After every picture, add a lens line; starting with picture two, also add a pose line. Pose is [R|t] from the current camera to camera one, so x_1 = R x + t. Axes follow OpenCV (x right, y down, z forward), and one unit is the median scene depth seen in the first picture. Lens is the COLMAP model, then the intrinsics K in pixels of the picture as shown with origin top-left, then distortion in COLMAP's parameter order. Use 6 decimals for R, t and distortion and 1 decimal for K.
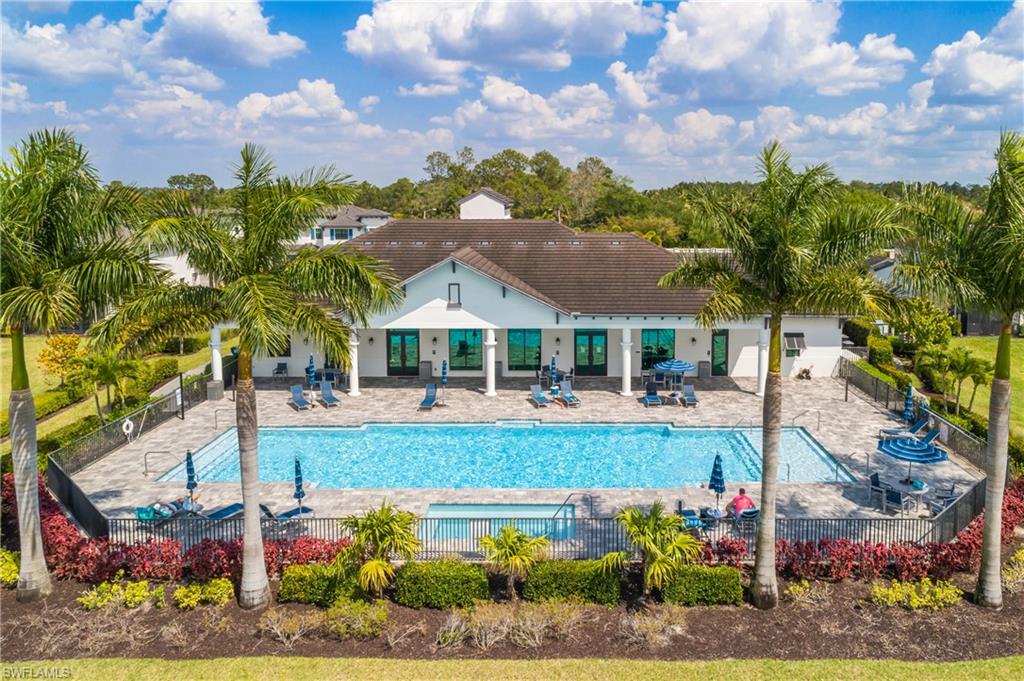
lens RADIAL K [[678.6, 0, 512.0], [0, 678.6, 340.5], [0, 0, 1]] dist [-0.004897, 0.000455]
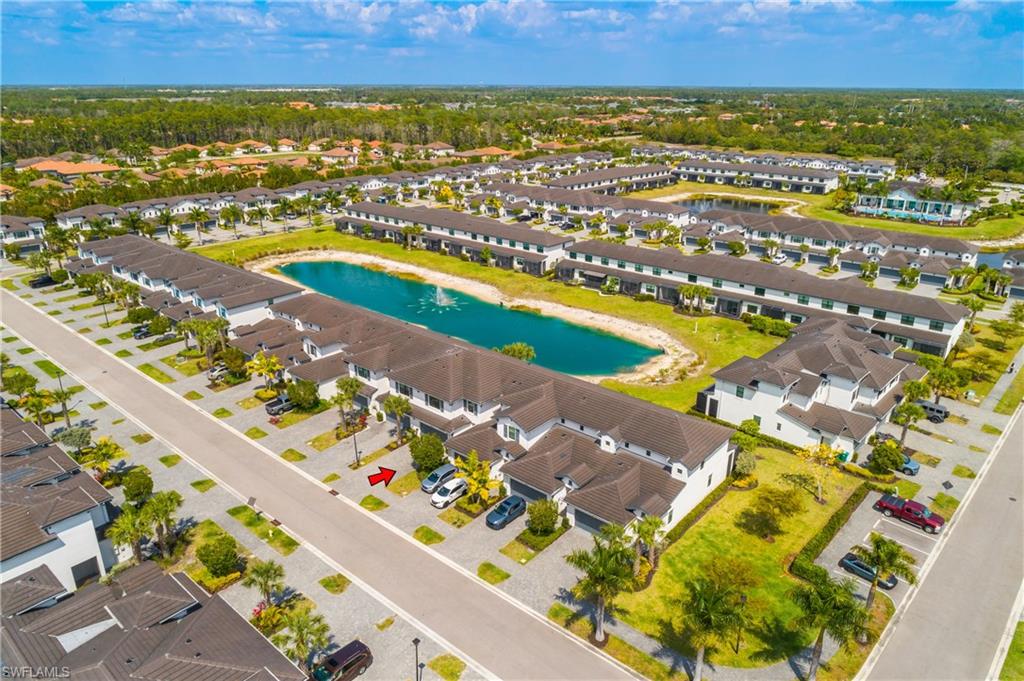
lens RADIAL K [[678.6, 0, 512.0], [0, 678.6, 340.5], [0, 0, 1]] dist [-0.004897, 0.000455]
pose [[0.810499, 0.209089, -0.547150, 0.721227], [-0.128158, 0.974787, 0.182666, 0.572447], [0.571548, -0.077929, 0.816860, -6.385163]]
